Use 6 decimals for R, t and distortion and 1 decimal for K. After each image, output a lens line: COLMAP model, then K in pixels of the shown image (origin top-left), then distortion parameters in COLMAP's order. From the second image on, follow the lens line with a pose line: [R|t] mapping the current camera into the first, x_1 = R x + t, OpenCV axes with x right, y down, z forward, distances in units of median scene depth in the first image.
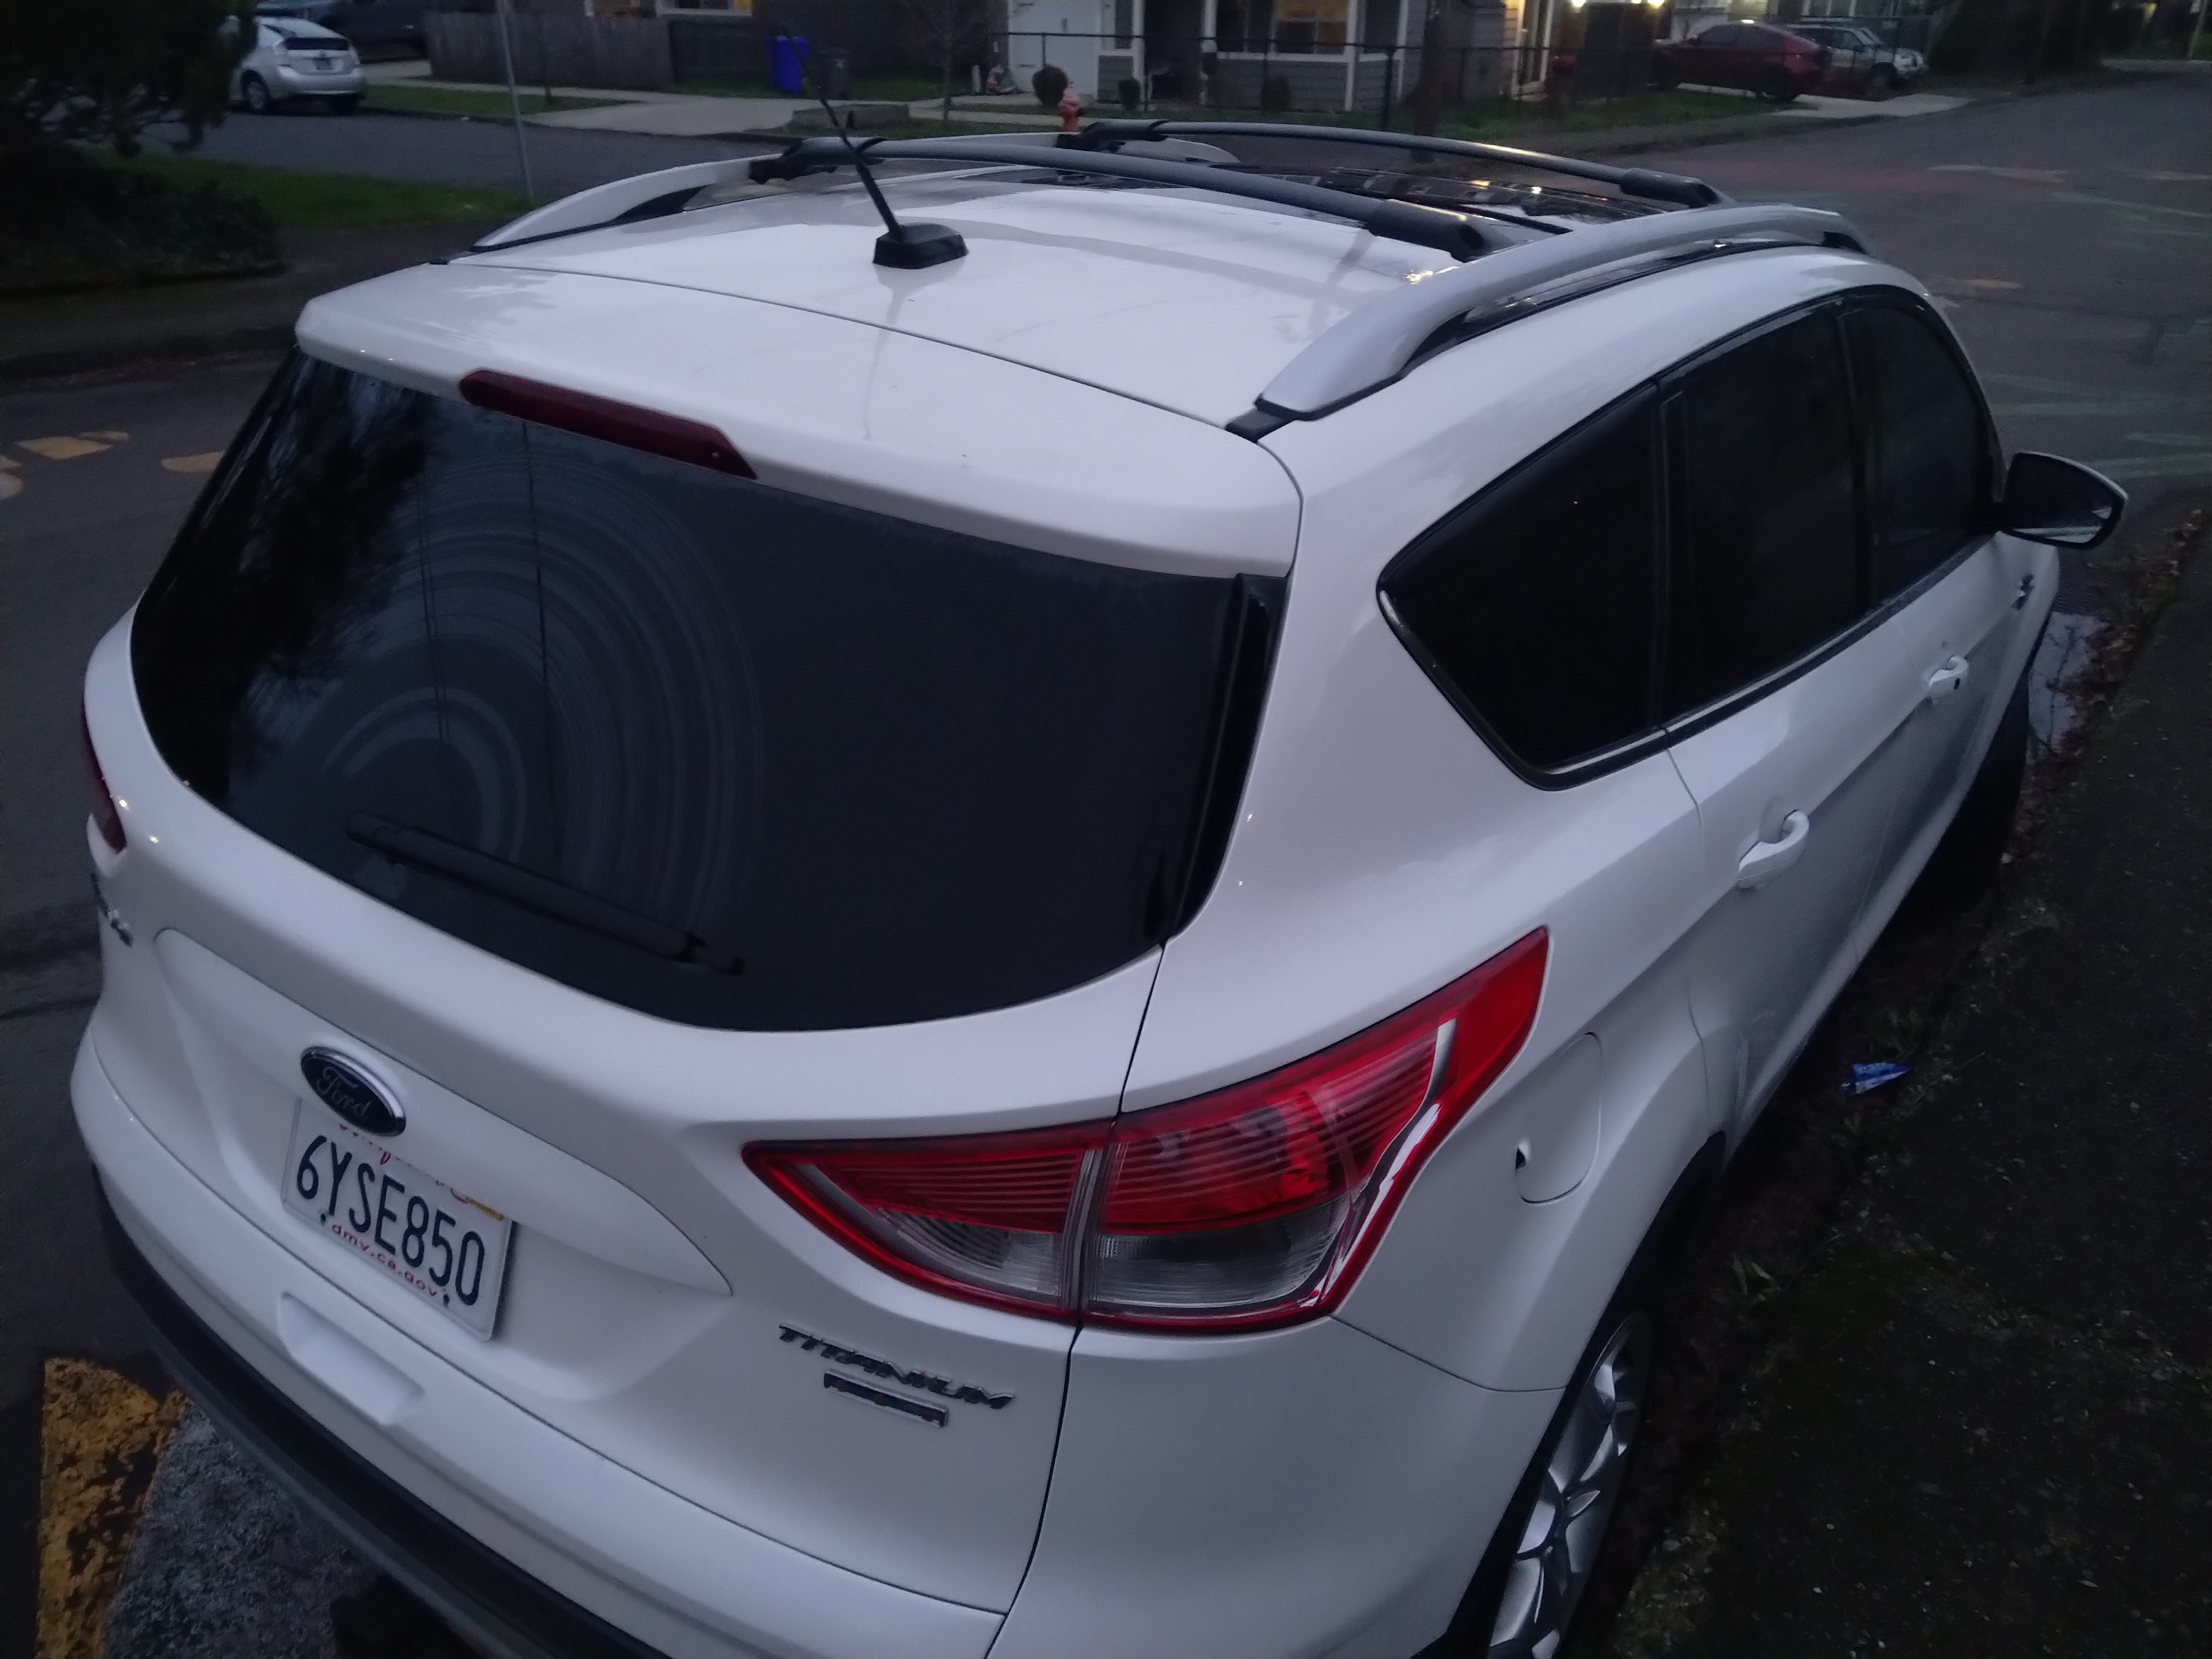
lens RADIAL K [[1743.1, 0, 1106.0], [0, 1743.1, 829.5], [0, 0, 1]] dist [-0.000780, 0.001813]
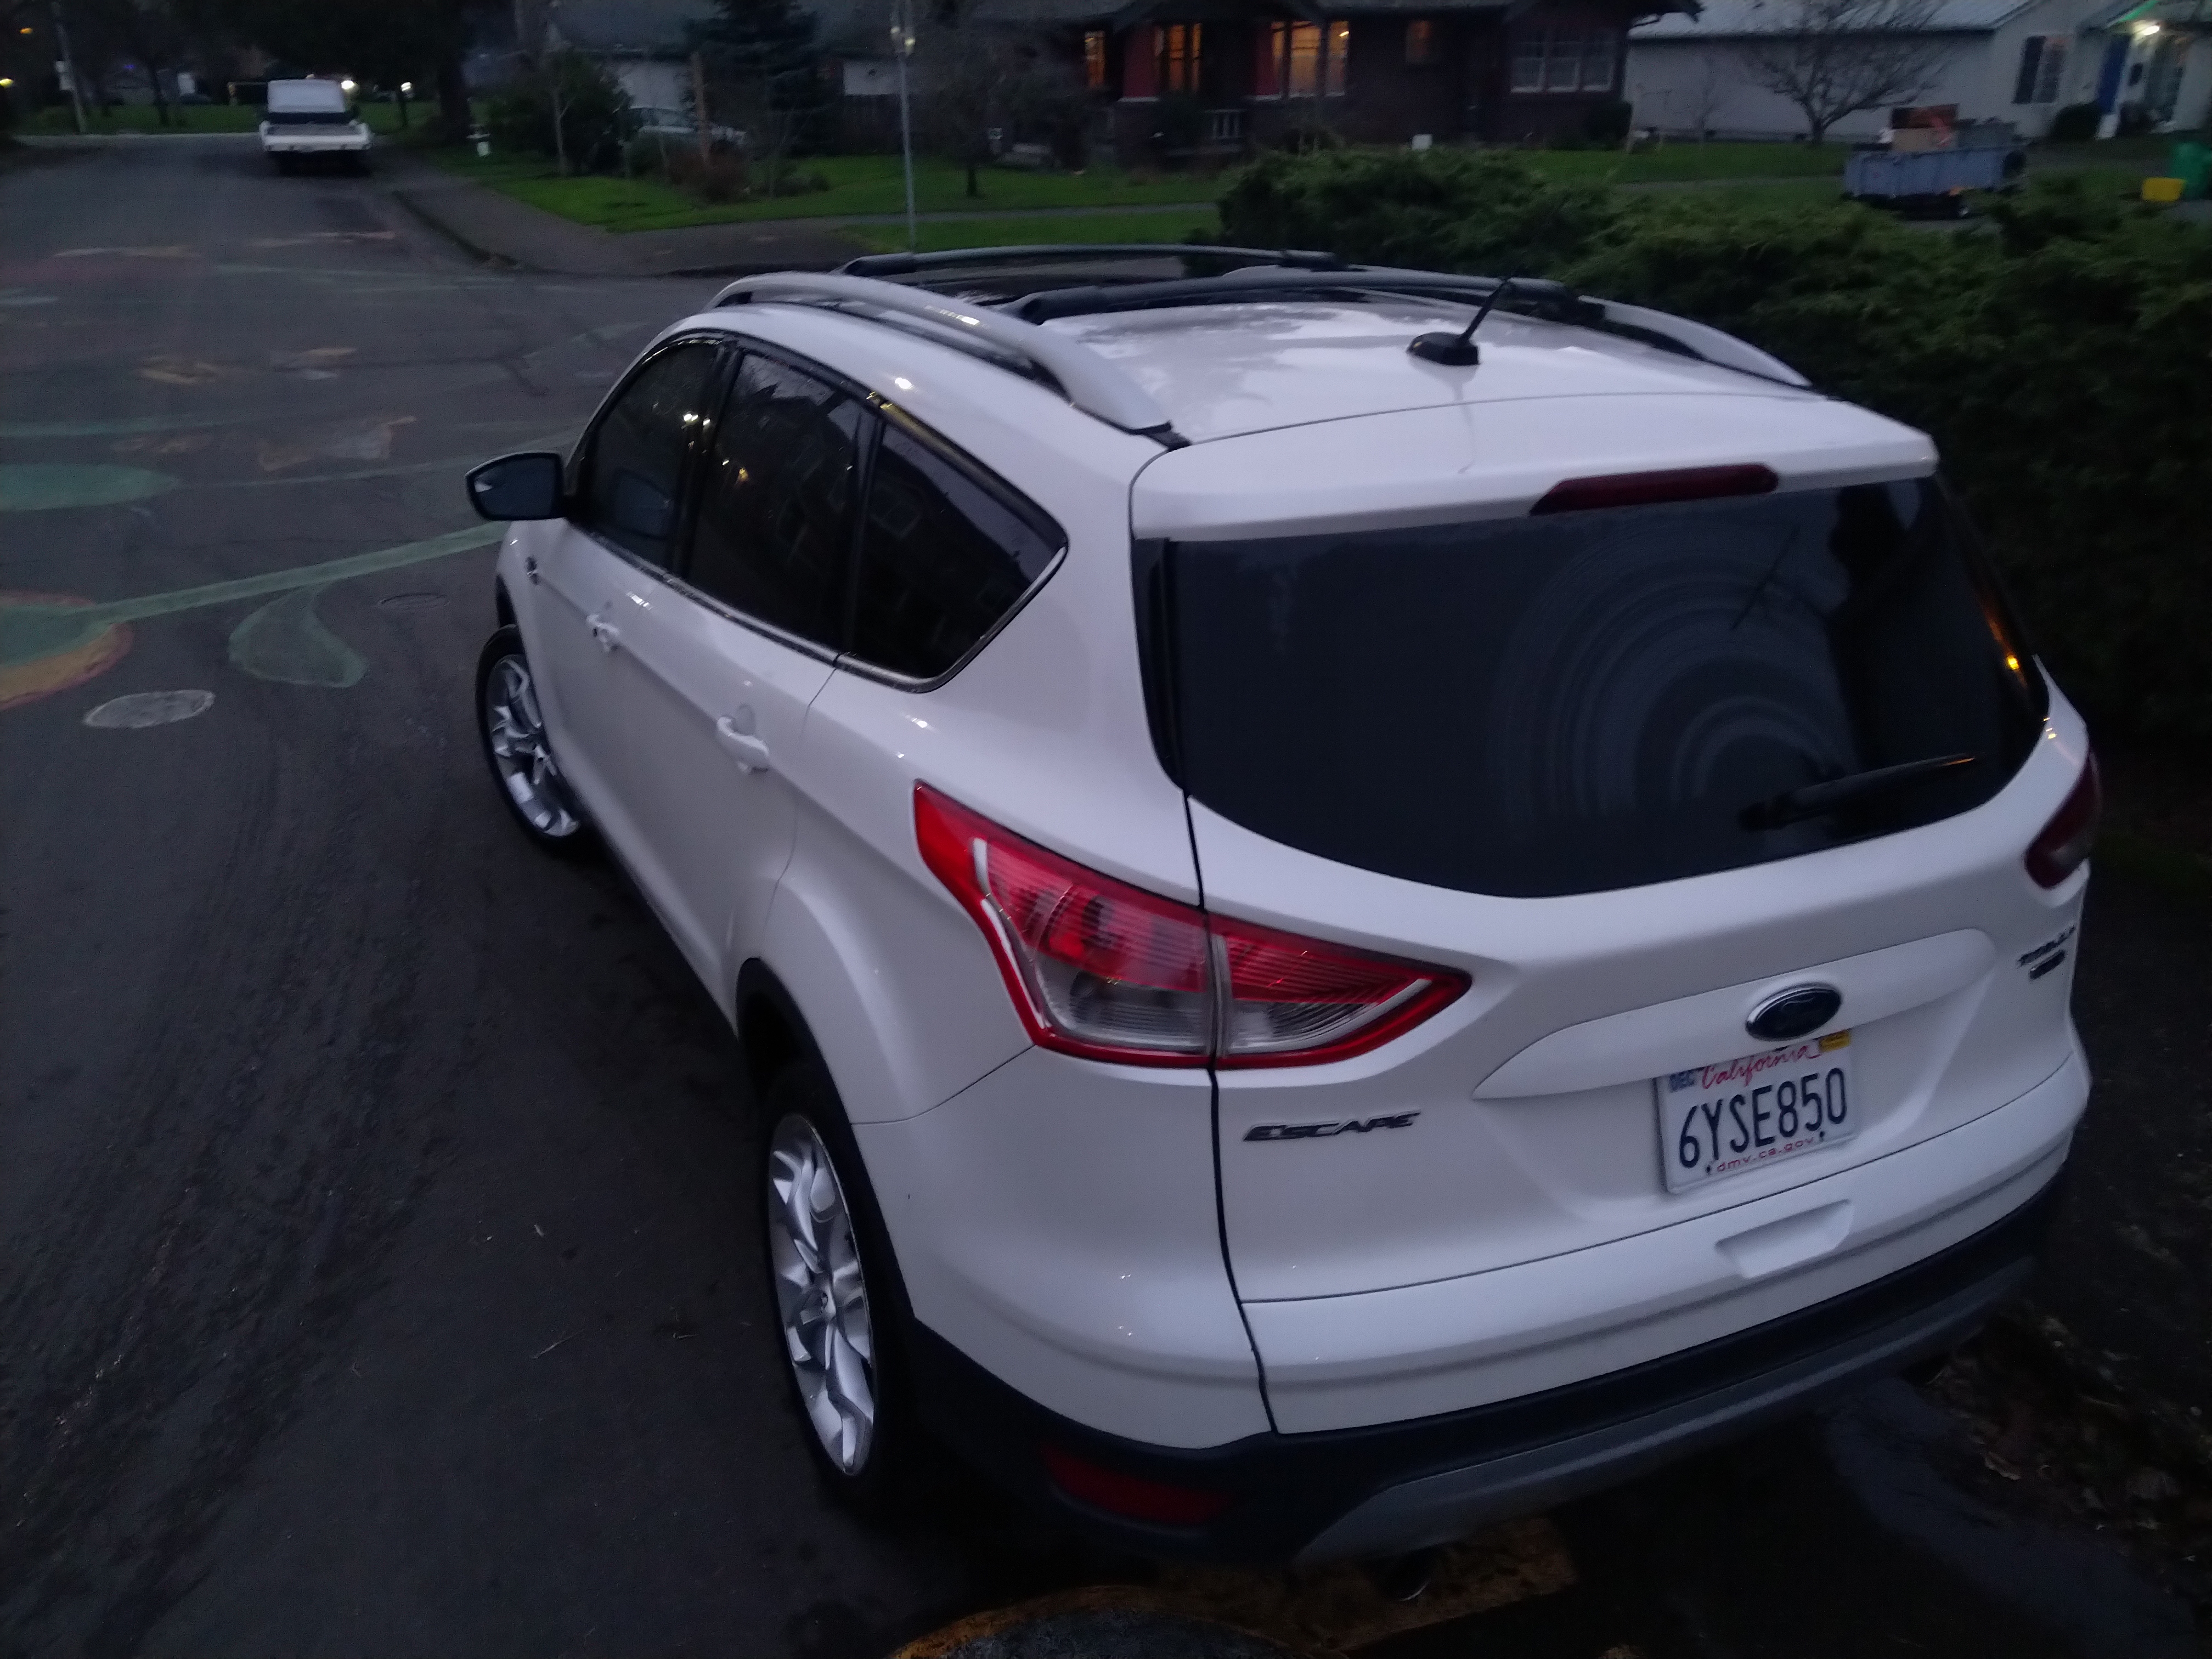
lens RADIAL K [[1743.1, 0, 1106.0], [0, 1743.1, 829.5], [0, 0, 1]] dist [-0.000780, 0.001813]
pose [[0.500779, -0.372956, 0.781105, -1.572602], [0.399625, 0.900097, 0.173566, -0.383518], [-0.767802, 0.225231, 0.599792, 0.554099]]
